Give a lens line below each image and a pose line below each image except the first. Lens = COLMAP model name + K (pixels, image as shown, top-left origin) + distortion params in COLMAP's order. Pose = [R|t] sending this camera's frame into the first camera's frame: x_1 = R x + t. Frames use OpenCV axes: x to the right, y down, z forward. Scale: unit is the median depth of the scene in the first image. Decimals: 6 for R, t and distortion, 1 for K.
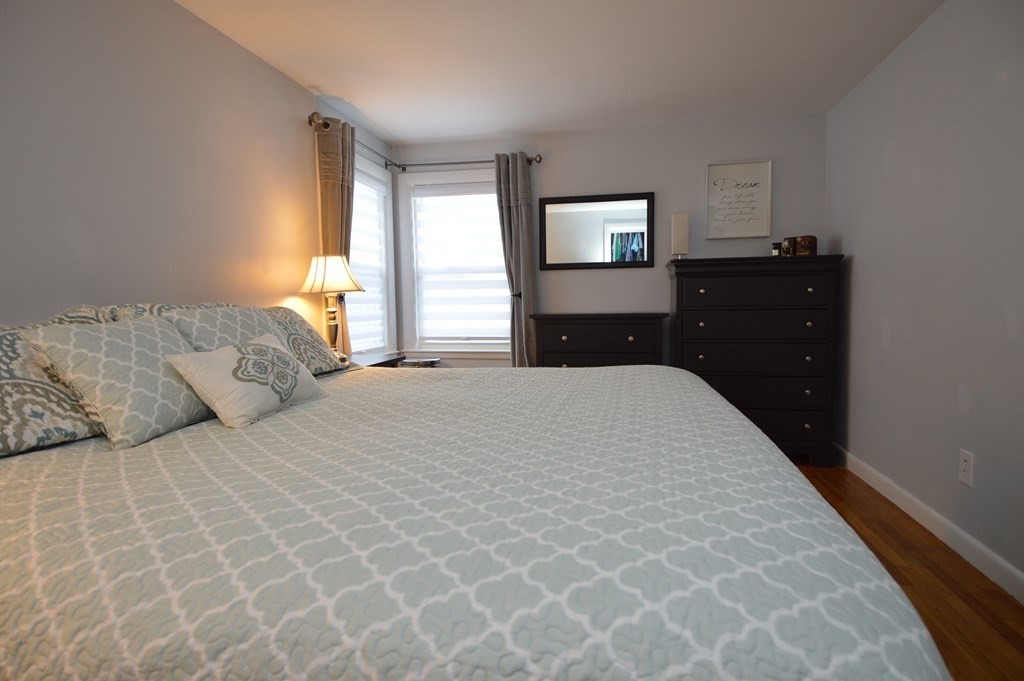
lens RADIAL K [[535.3, 0, 519.2], [0, 535.3, 333.8], [0, 0, 1]] dist [0.061165, -0.066627]
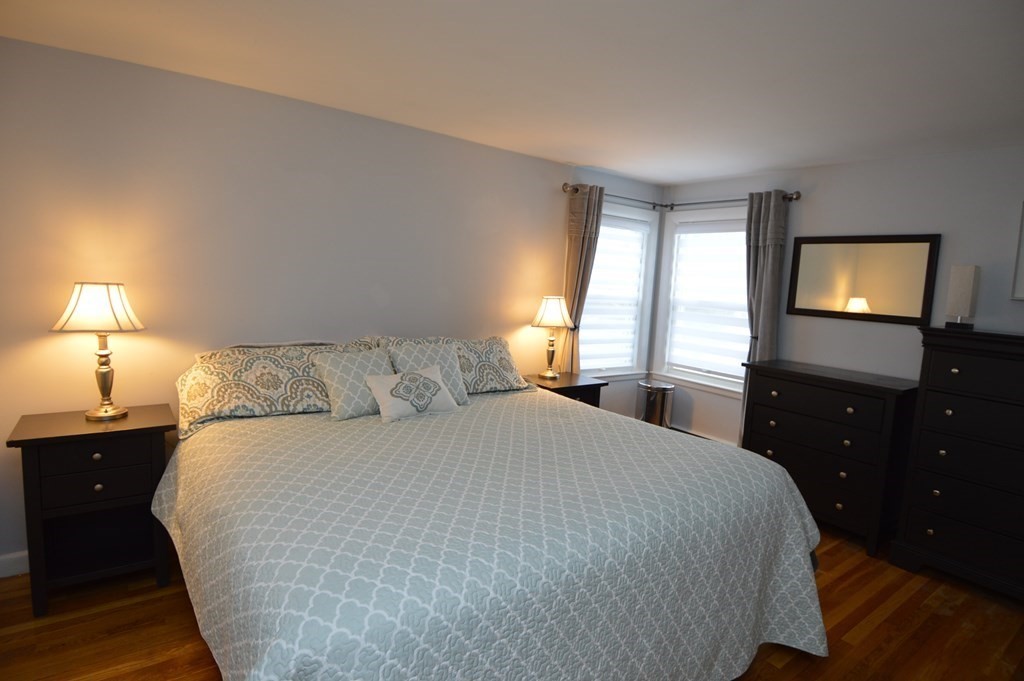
lens RADIAL K [[535.3, 0, 519.2], [0, 535.3, 333.8], [0, 0, 1]] dist [0.061165, -0.066627]
pose [[0.737129, 0.126147, -0.663873, 0.334555], [-0.108534, 0.991768, 0.067943, -0.100738], [0.666979, 0.021970, 0.744753, -0.009422]]
